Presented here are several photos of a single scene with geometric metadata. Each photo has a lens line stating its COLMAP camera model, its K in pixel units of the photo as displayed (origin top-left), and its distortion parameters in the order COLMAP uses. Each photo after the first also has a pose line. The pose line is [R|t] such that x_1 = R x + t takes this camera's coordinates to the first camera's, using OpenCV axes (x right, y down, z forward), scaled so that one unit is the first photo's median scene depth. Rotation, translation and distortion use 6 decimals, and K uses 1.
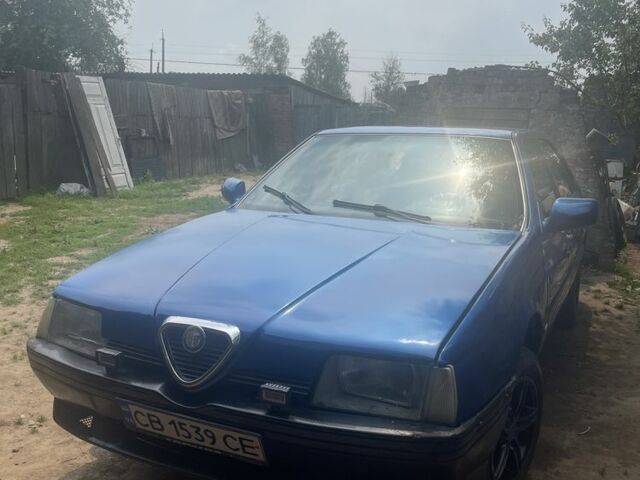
lens RADIAL K [[655.9, 0, 320.0], [0, 655.9, 240.0], [0, 0, 1]] dist [0.021710, 0.013445]
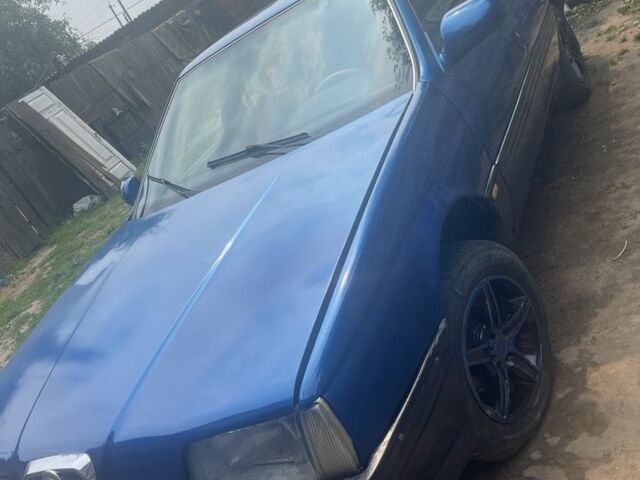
lens RADIAL K [[655.9, 0, 320.0], [0, 655.9, 240.0], [0, 0, 1]] dist [0.021710, 0.013445]
pose [[0.853238, -0.487475, -0.185347, 0.078150], [0.516094, 0.840377, 0.165572, -0.014013], [0.075049, -0.236928, 0.968624, 0.063595]]
